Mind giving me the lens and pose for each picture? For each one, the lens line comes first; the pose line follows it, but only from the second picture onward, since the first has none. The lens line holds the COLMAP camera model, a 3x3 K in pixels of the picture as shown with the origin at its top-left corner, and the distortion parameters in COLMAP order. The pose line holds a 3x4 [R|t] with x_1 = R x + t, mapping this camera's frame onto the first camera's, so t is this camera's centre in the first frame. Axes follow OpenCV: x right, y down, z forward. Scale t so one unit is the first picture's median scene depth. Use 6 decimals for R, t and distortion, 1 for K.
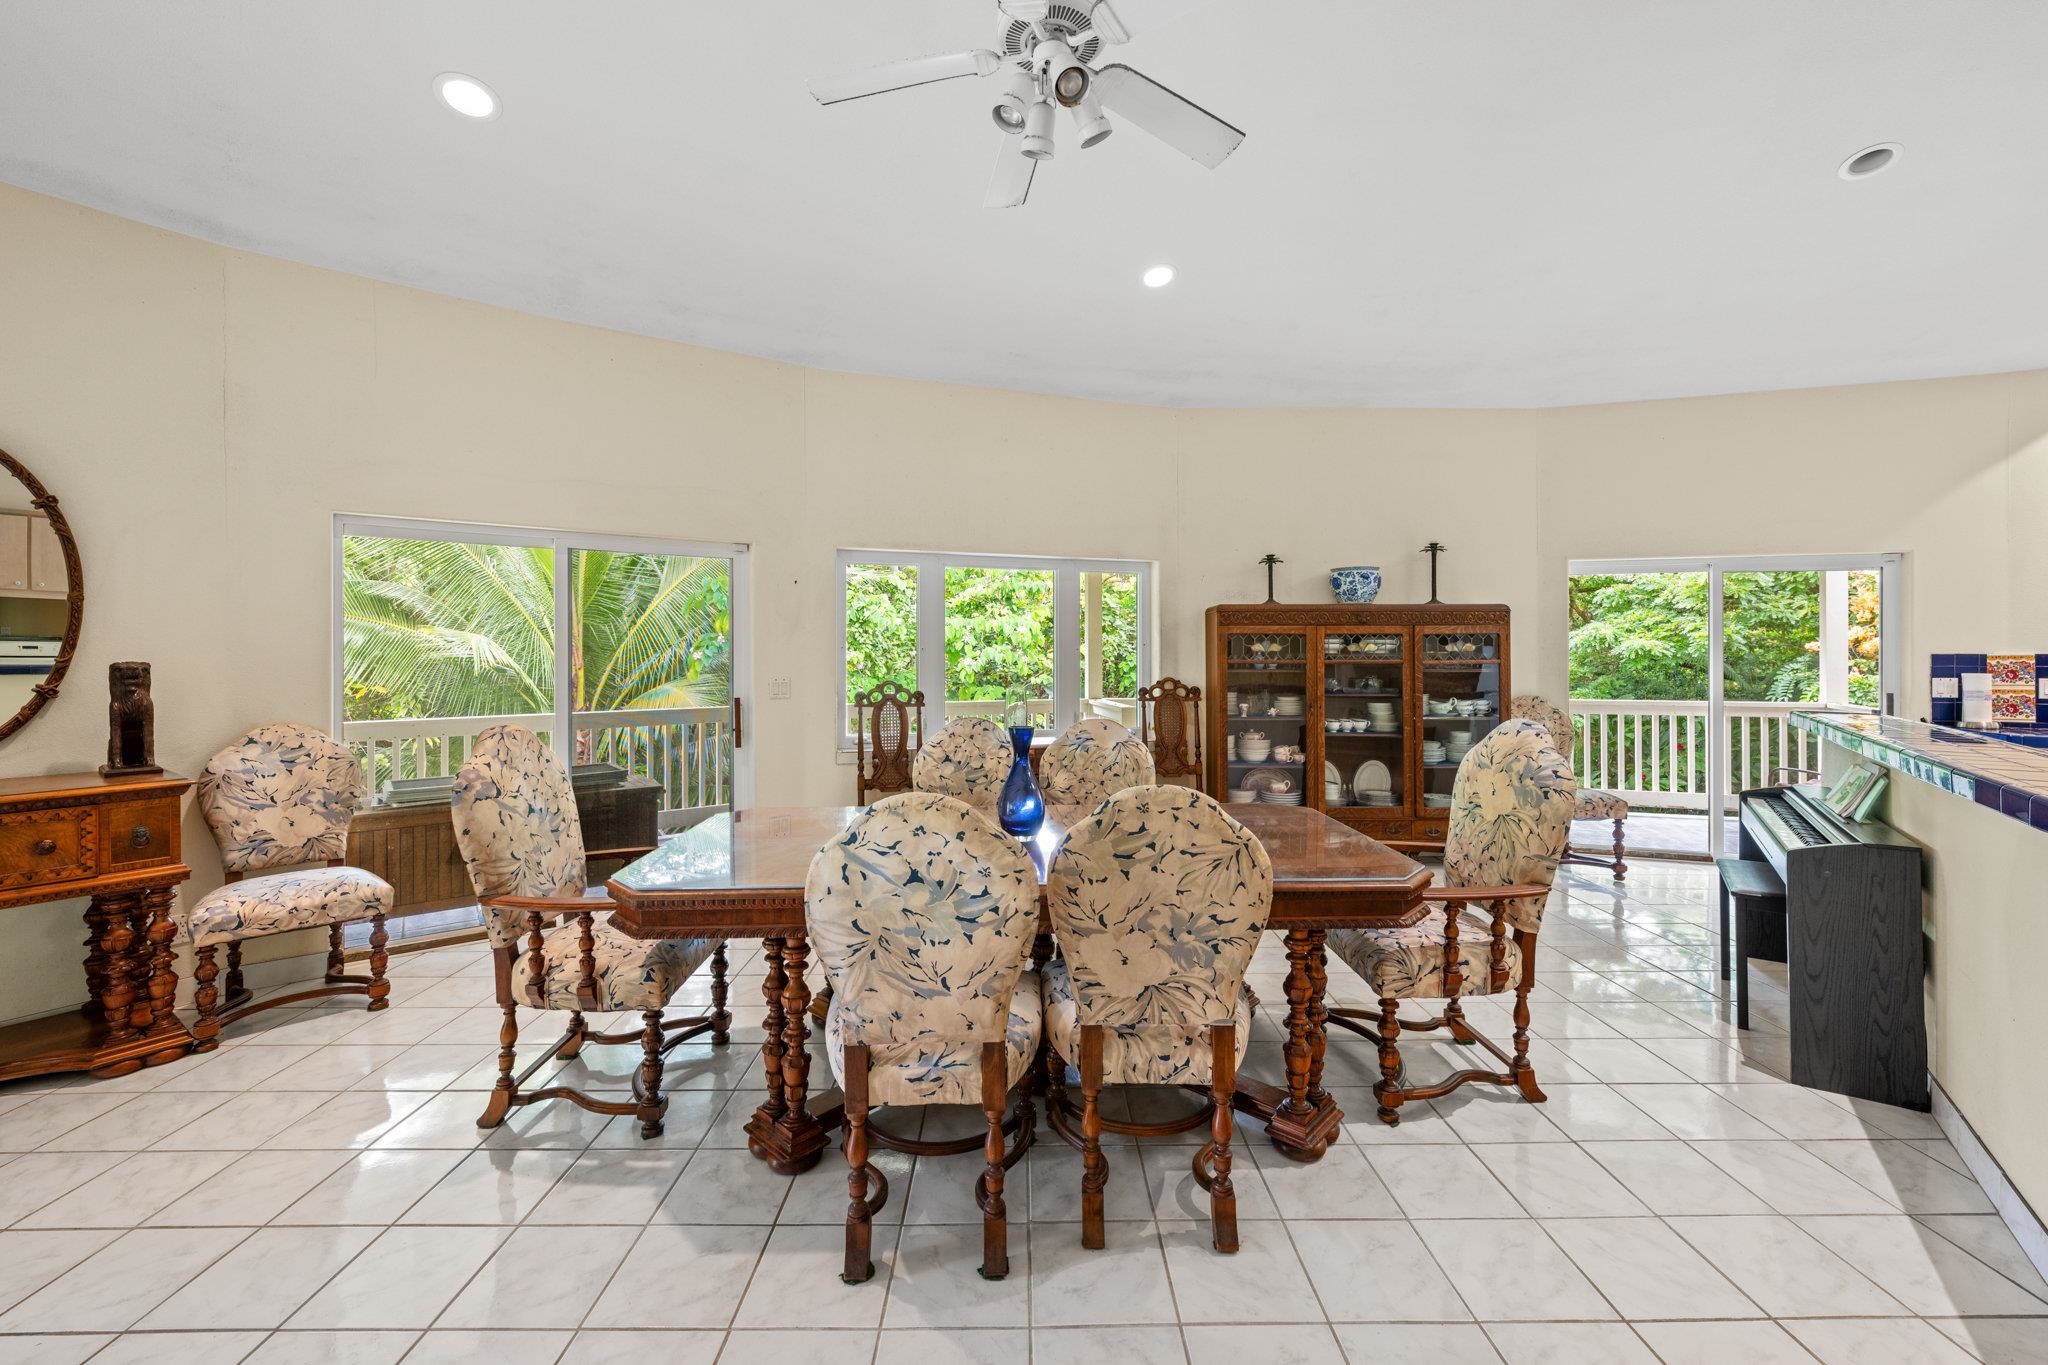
lens RADIAL K [[821.1, 0, 1026.6], [0, 821.1, 657.6], [0, 0, 1]] dist [-0.000637, -0.000278]
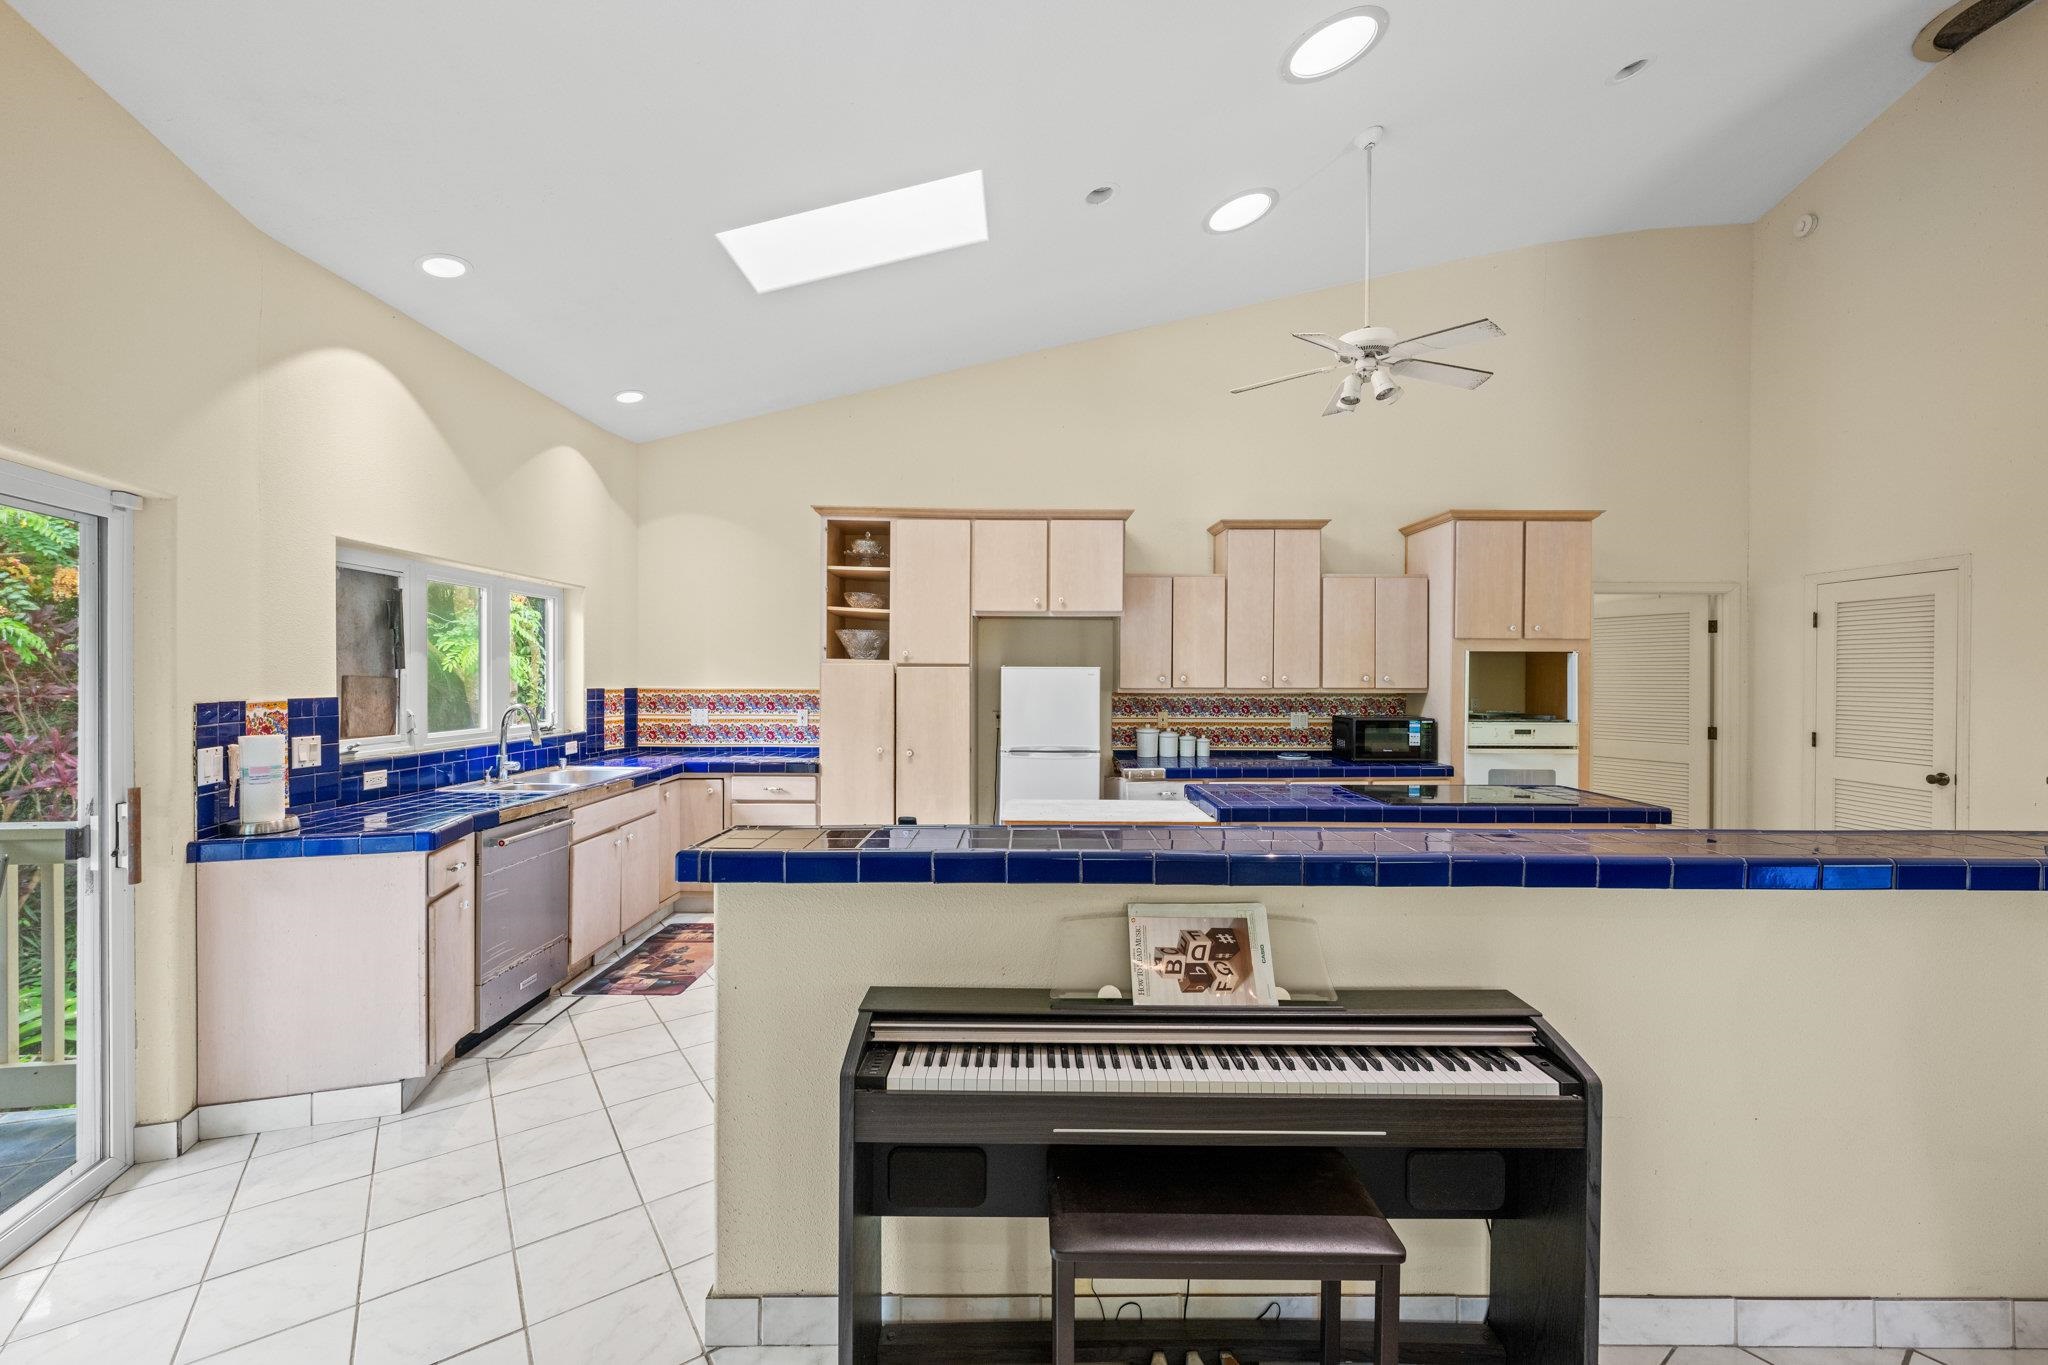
lens RADIAL K [[811.9, 0, 1026.9], [0, 811.9, 682.2], [0, 0, 1]] dist [-0.001134, -0.000116]
pose [[-0.583087, -0.009083, 0.812359, 0.350884], [-0.000118, 0.999938, 0.011096, -0.022201], [-0.812410, 0.006374, -0.583052, 0.814453]]
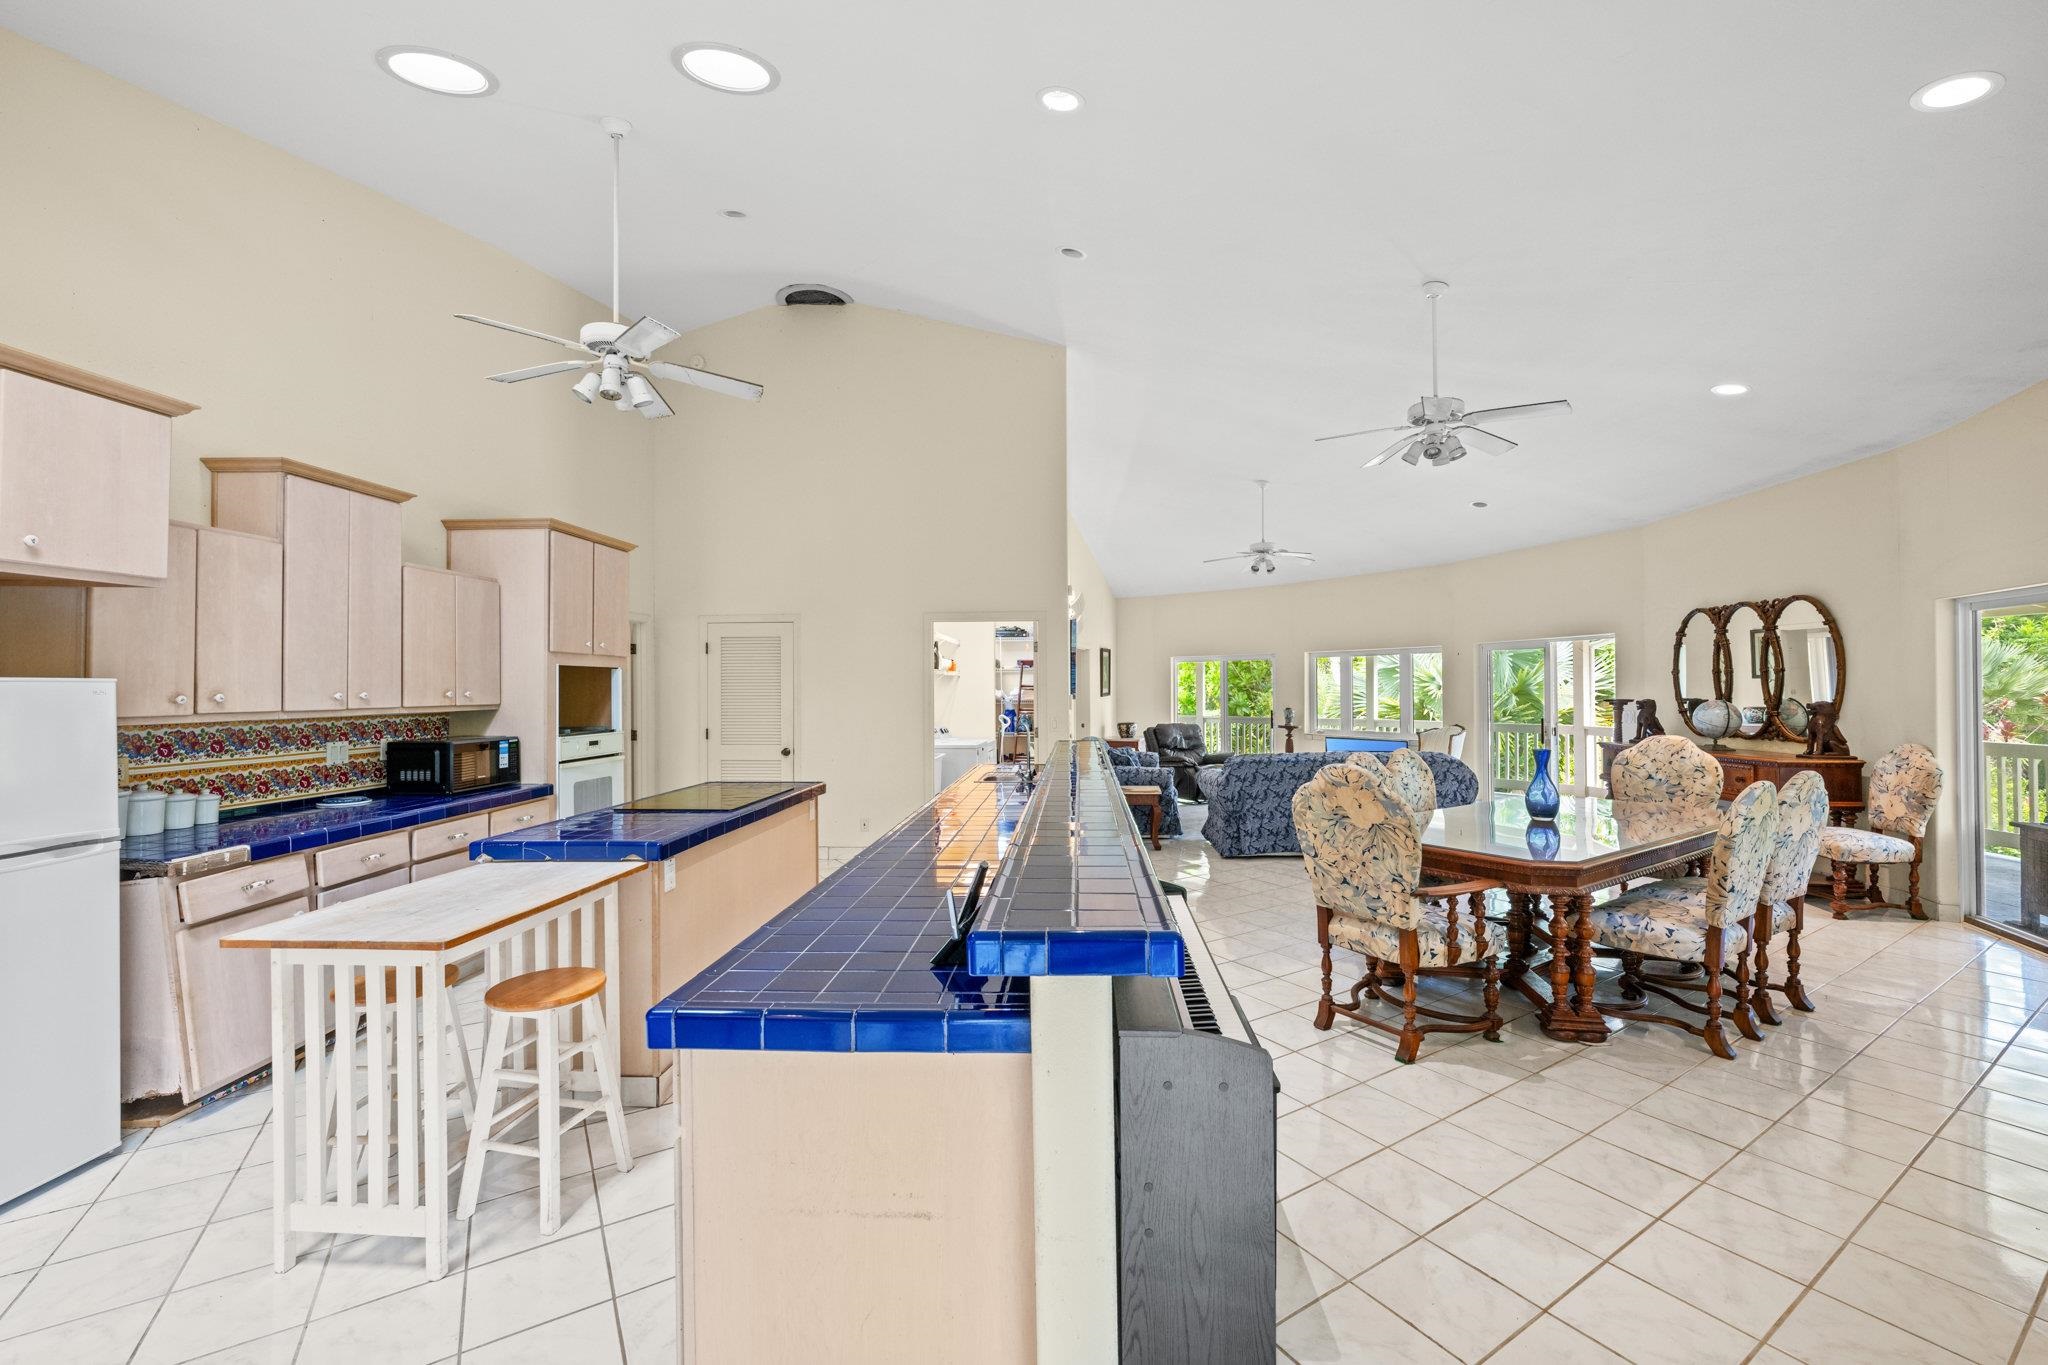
lens RADIAL K [[814.9, 0, 1025.8], [0, 814.9, 669.9], [0, 0, 1]] dist [-0.000893, -0.000019]
pose [[-0.849017, -0.006394, -0.528326, 0.851056], [0.003771, 0.999828, -0.018162, -0.023339], [0.528351, -0.017412, -0.848847, 0.916839]]
